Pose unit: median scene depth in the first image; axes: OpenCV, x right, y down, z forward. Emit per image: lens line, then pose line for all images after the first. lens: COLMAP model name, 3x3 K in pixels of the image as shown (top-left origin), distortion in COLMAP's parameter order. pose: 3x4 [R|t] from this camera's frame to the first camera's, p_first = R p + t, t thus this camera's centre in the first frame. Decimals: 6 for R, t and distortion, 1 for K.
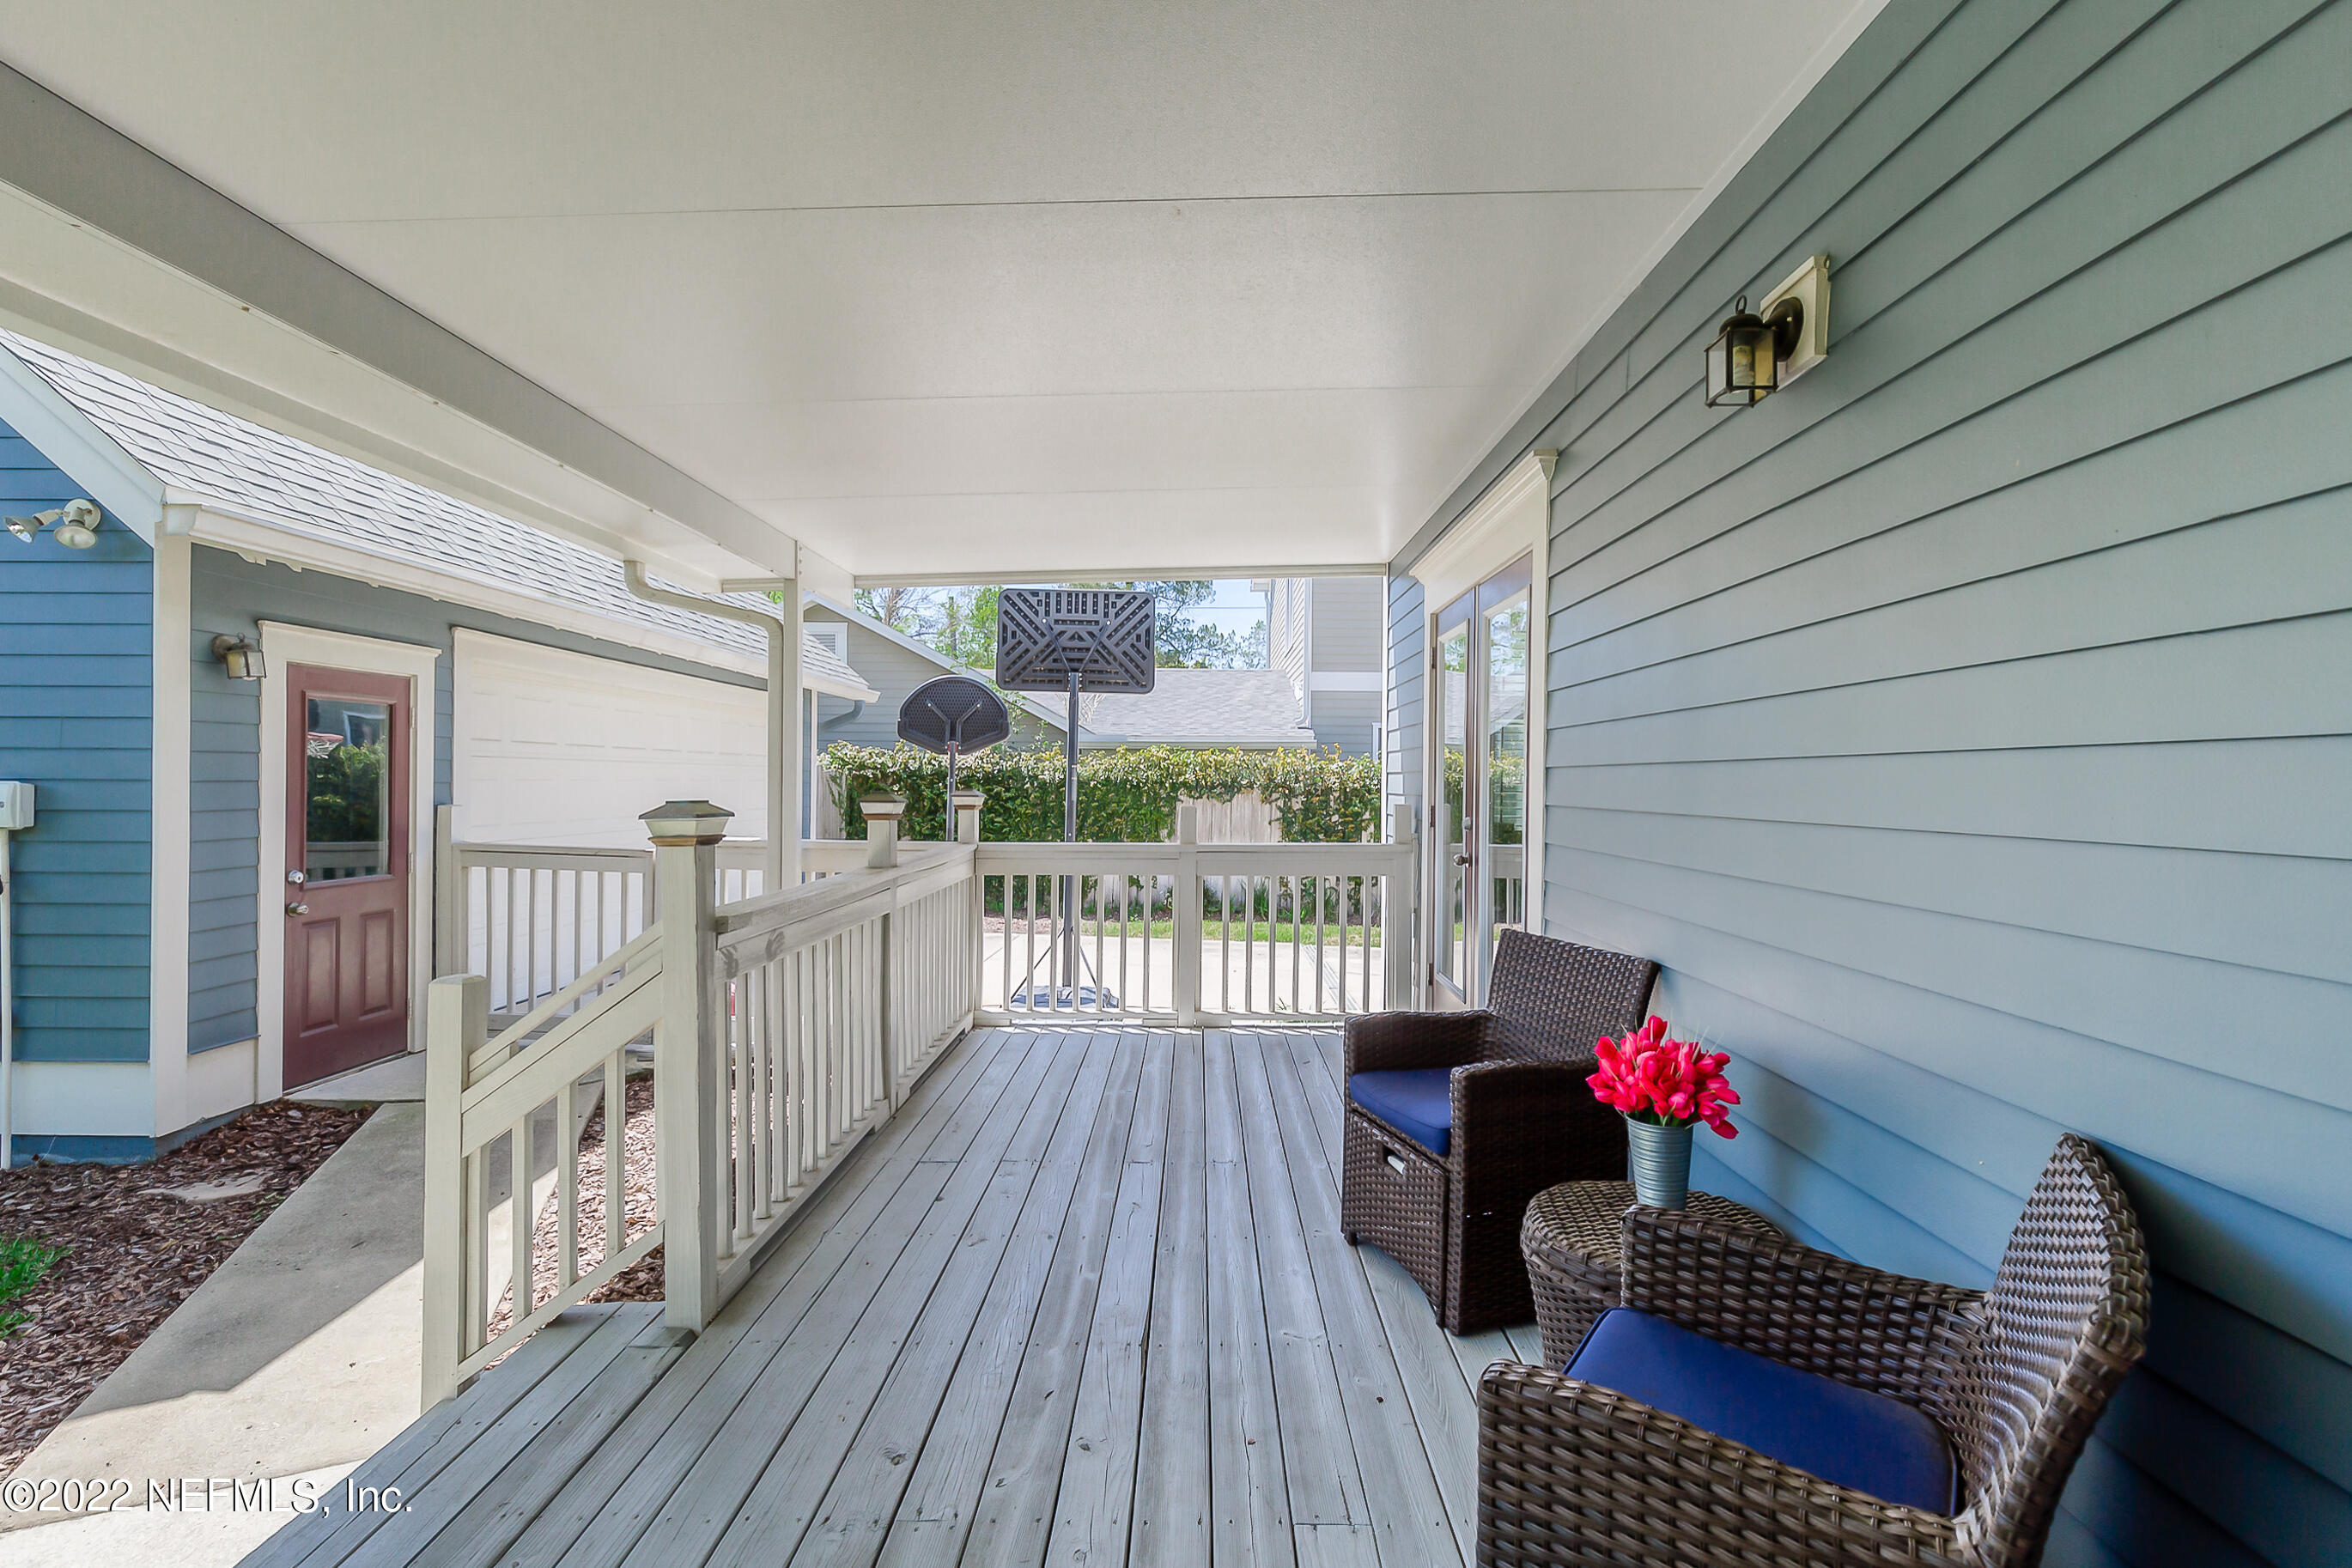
lens RADIAL K [[1069.6, 0, 1176.0], [0, 1069.6, 784.0], [0, 0, 1]] dist [0.007133, -0.001468]
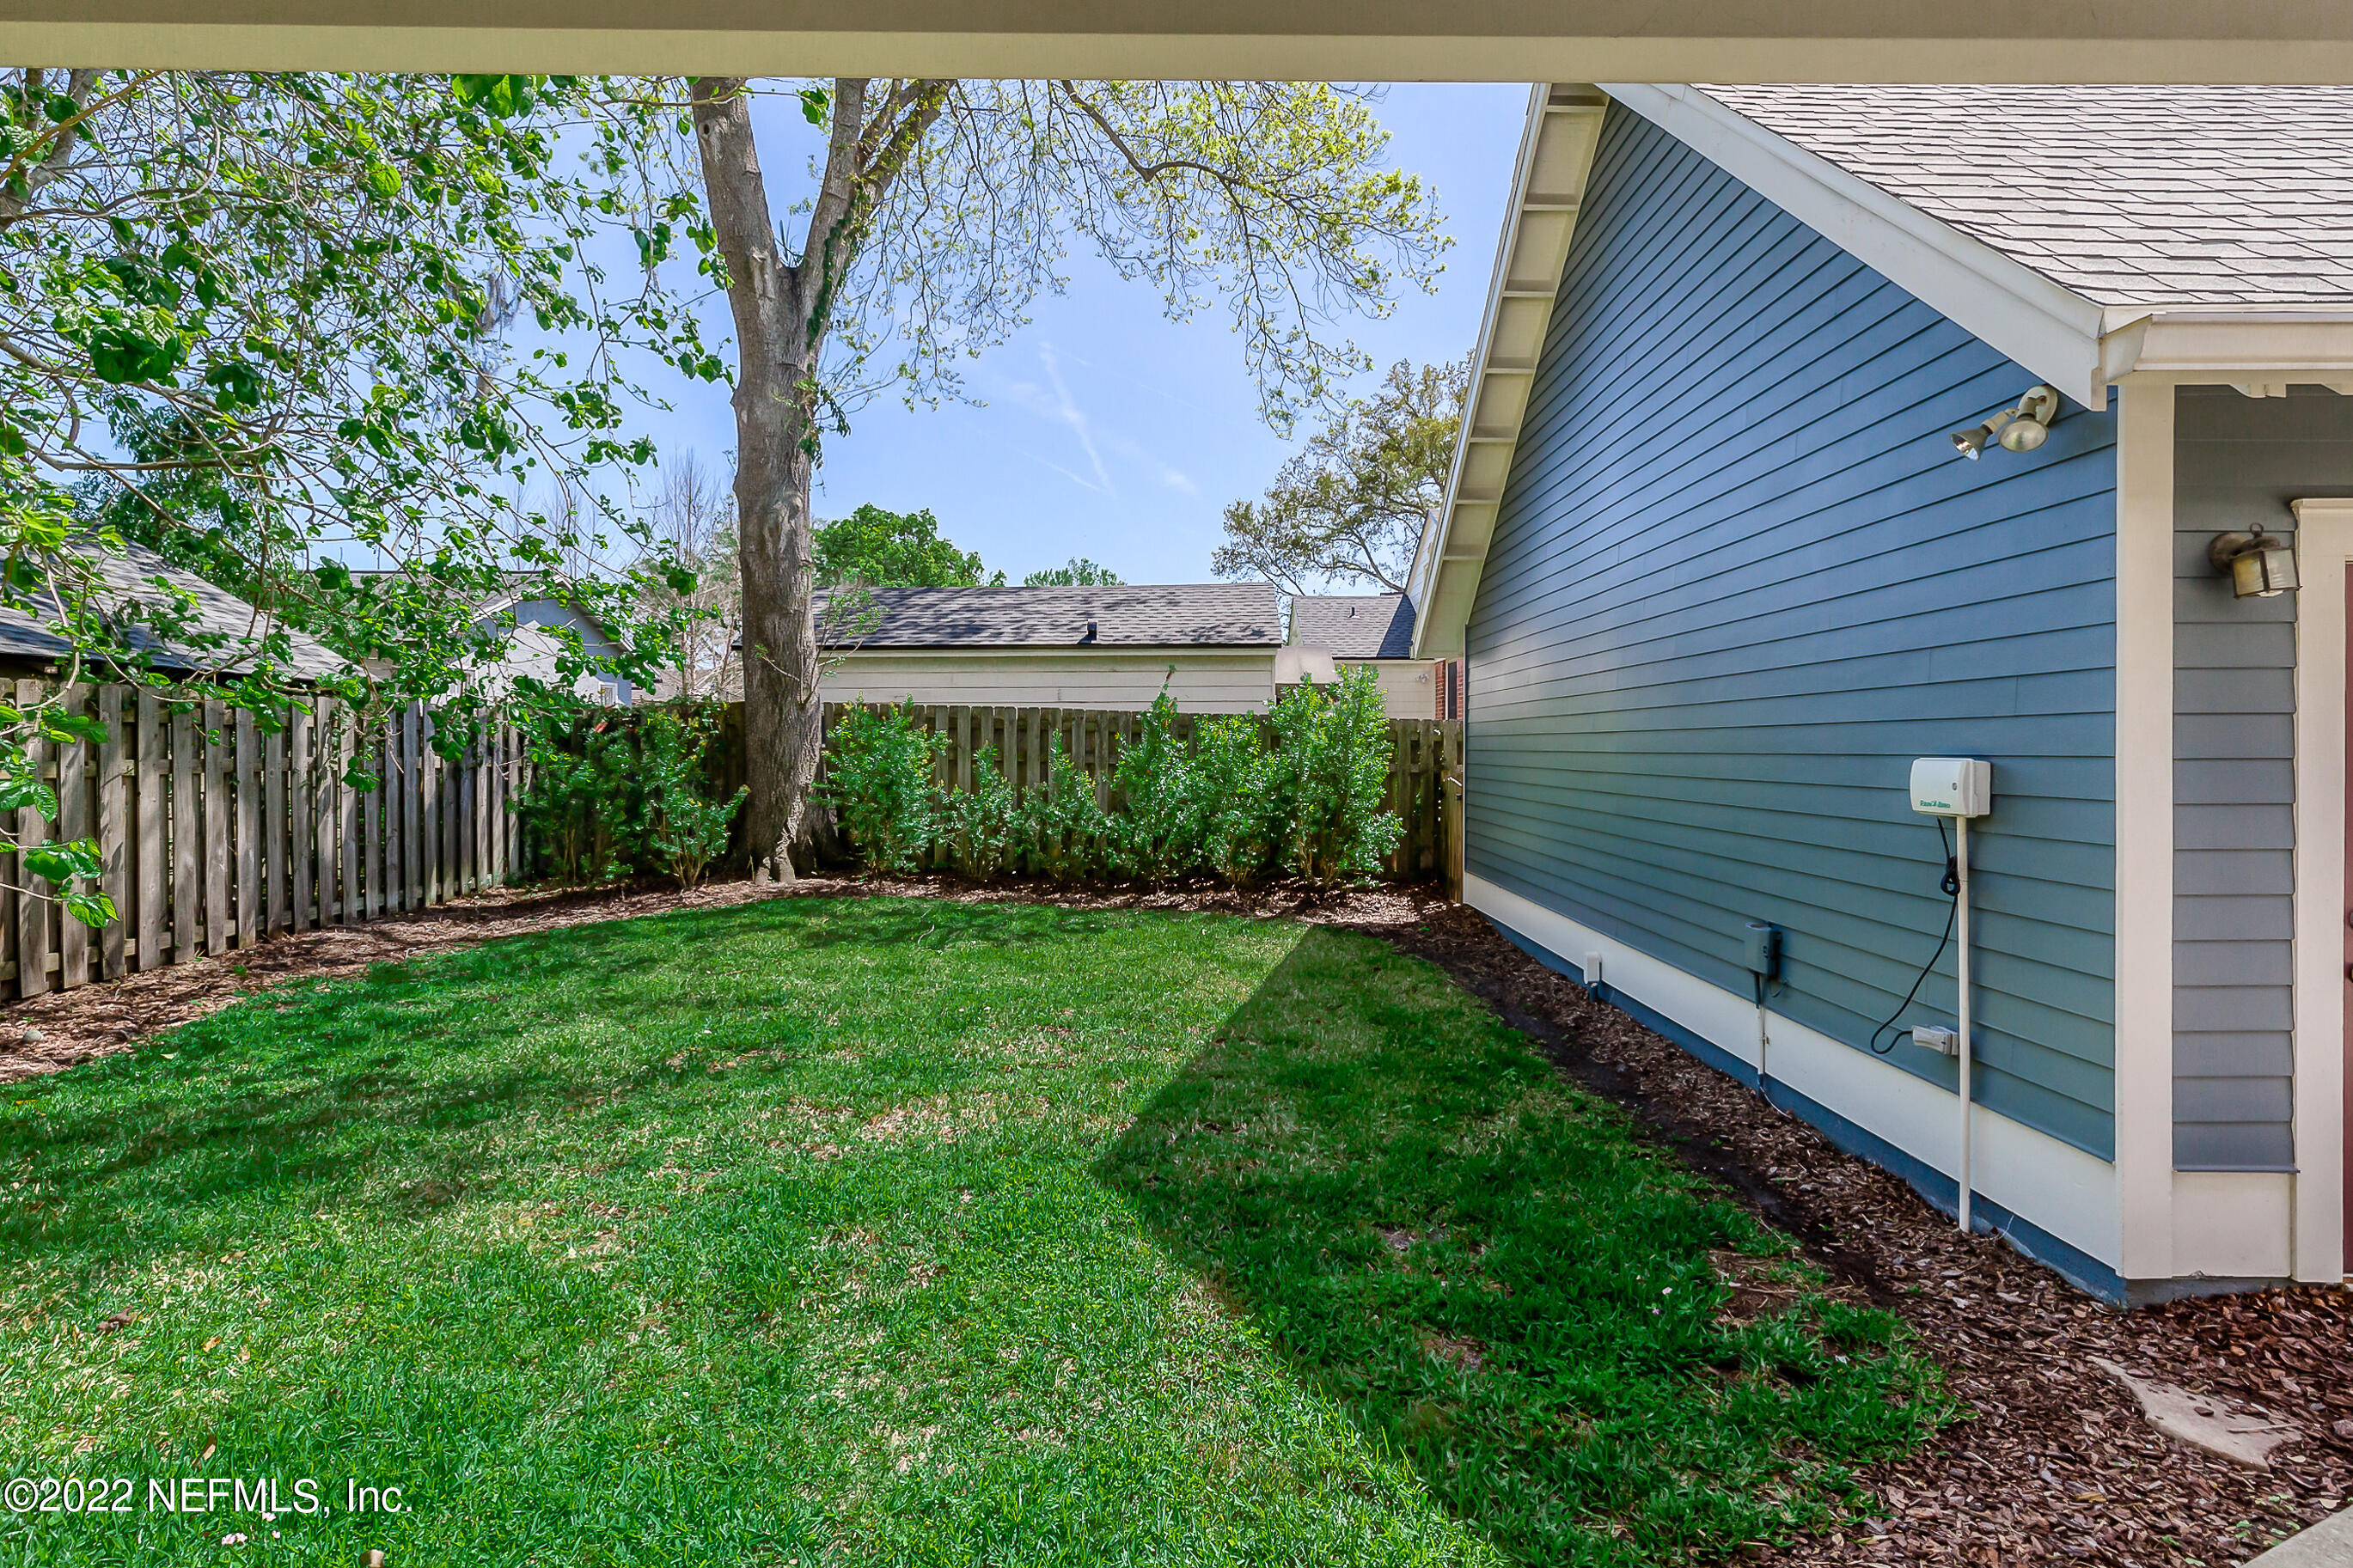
lens RADIAL K [[1108.4, 0, 1188.1], [0, 1108.4, 745.6], [0, 0, 1]] dist [0.012932, -0.001305]
pose [[0.024153, -0.008312, -0.999674, -0.245763], [-0.004736, 0.999953, -0.008429, -0.002155], [0.999697, 0.004938, 0.024112, 0.384659]]
